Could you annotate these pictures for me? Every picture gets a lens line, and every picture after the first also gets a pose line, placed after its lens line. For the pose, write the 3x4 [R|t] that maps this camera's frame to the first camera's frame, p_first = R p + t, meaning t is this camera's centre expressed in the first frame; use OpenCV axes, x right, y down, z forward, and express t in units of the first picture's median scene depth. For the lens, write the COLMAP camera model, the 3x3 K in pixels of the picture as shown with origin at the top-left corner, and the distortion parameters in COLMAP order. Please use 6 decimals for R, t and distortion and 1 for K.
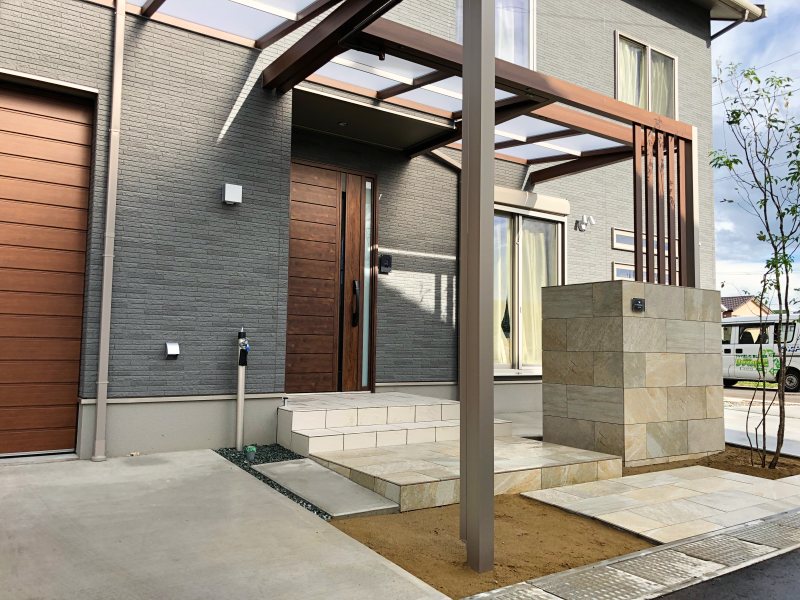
lens RADIAL K [[652.3, 0, 397.1], [0, 652.3, 300.1], [0, 0, 1]] dist [0.029193, -0.013126]
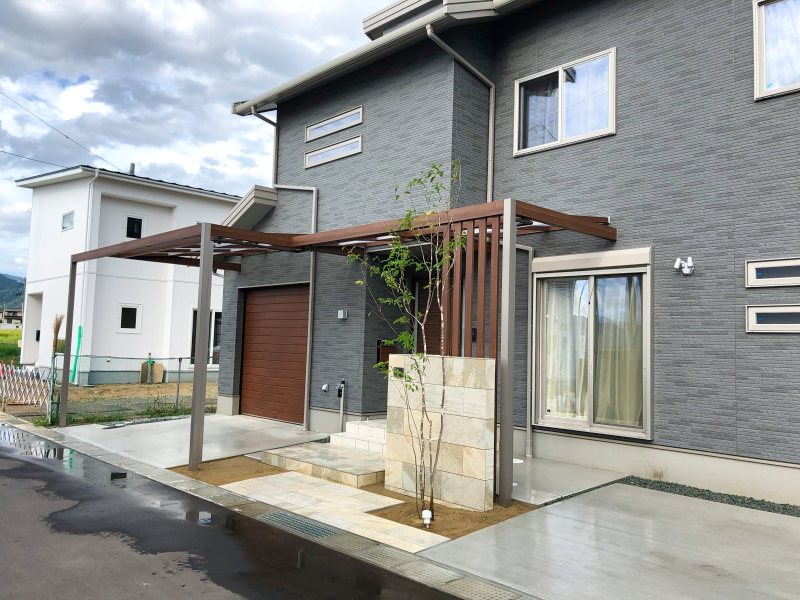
lens RADIAL K [[656.0, 0, 400.2], [0, 656.0, 295.4], [0, 0, 1]] dist [0.055357, -0.075431]
pose [[0.153511, -0.086050, -0.984393, 1.655749], [0.044239, 0.995801, -0.080148, -0.040331], [0.987156, -0.031245, 0.156673, 0.765642]]
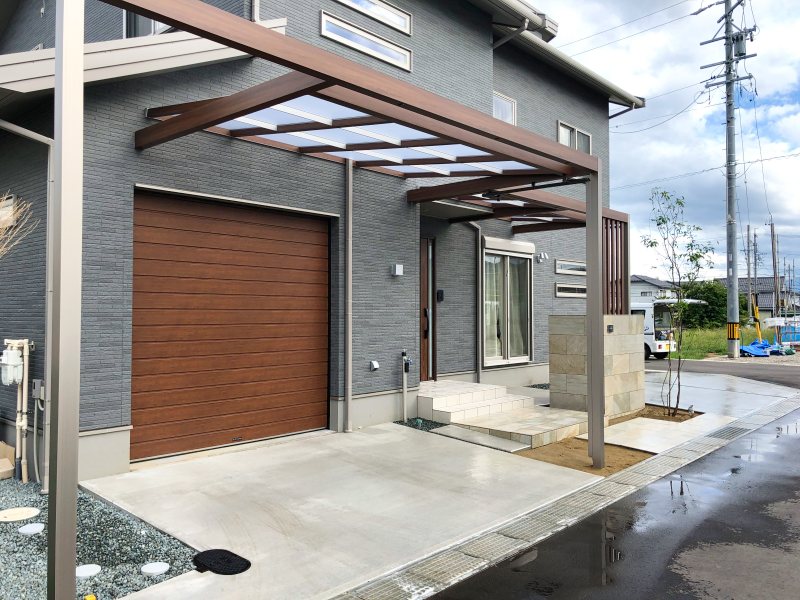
lens RADIAL K [[656.0, 0, 400.2], [0, 656.0, 295.4], [0, 0, 1]] dist [0.055357, -0.075431]
pose [[0.971367, -0.008198, 0.237442, -0.573412], [-0.003333, 0.998836, 0.048124, -0.157876], [-0.237560, -0.047537, 0.970209, -0.552893]]
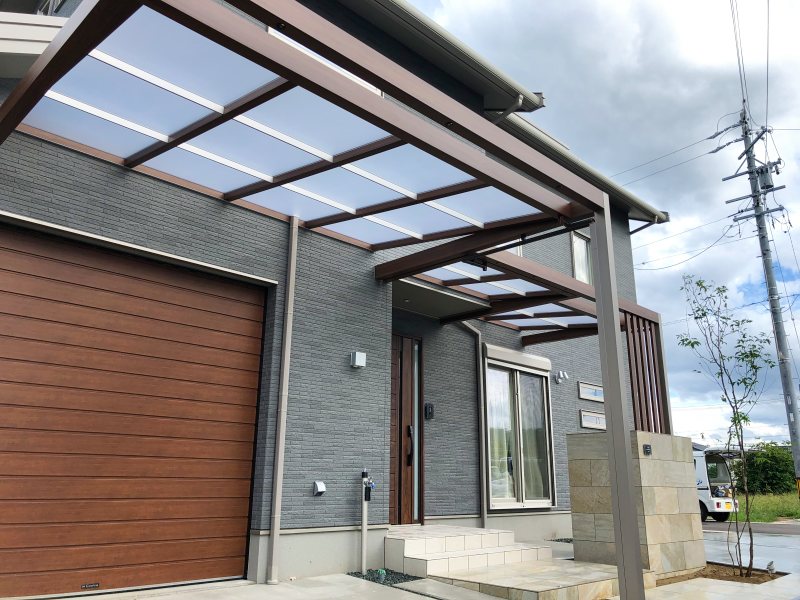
lens RADIAL K [[657.5, 0, 403.5], [0, 657.5, 289.5], [0, 0, 1]] dist [0.016453, -0.000608]
pose [[0.981954, 0.046615, 0.183286, -0.364397], [-0.006681, 0.977093, -0.212710, -0.021626], [-0.189002, 0.207647, 0.959771, -0.250207]]
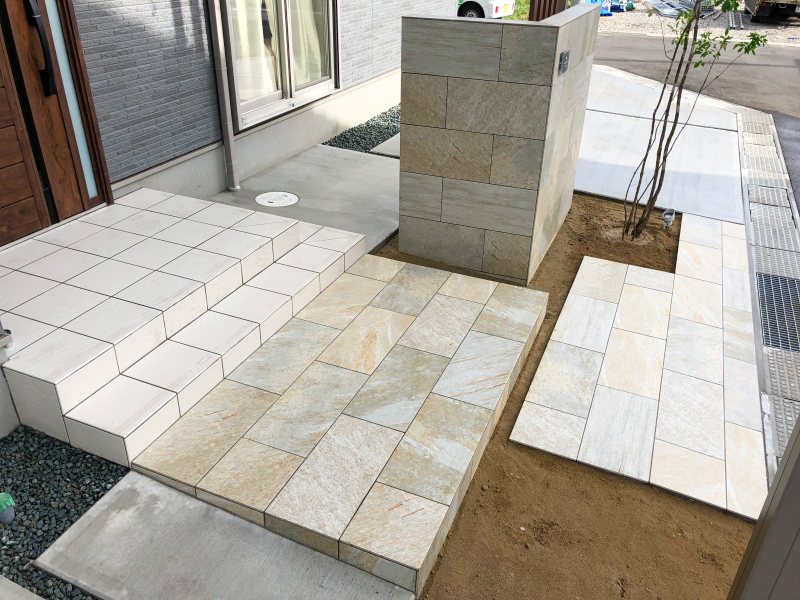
lens RADIAL K [[656.0, 0, 400.2], [0, 656.0, 295.4], [0, 0, 1]] dist [0.055357, -0.075431]
pose [[0.844156, -0.258057, 0.469901, -0.138965], [-0.043697, 0.840484, 0.540071, -0.141234], [-0.534313, -0.476438, 0.698224, 0.491082]]
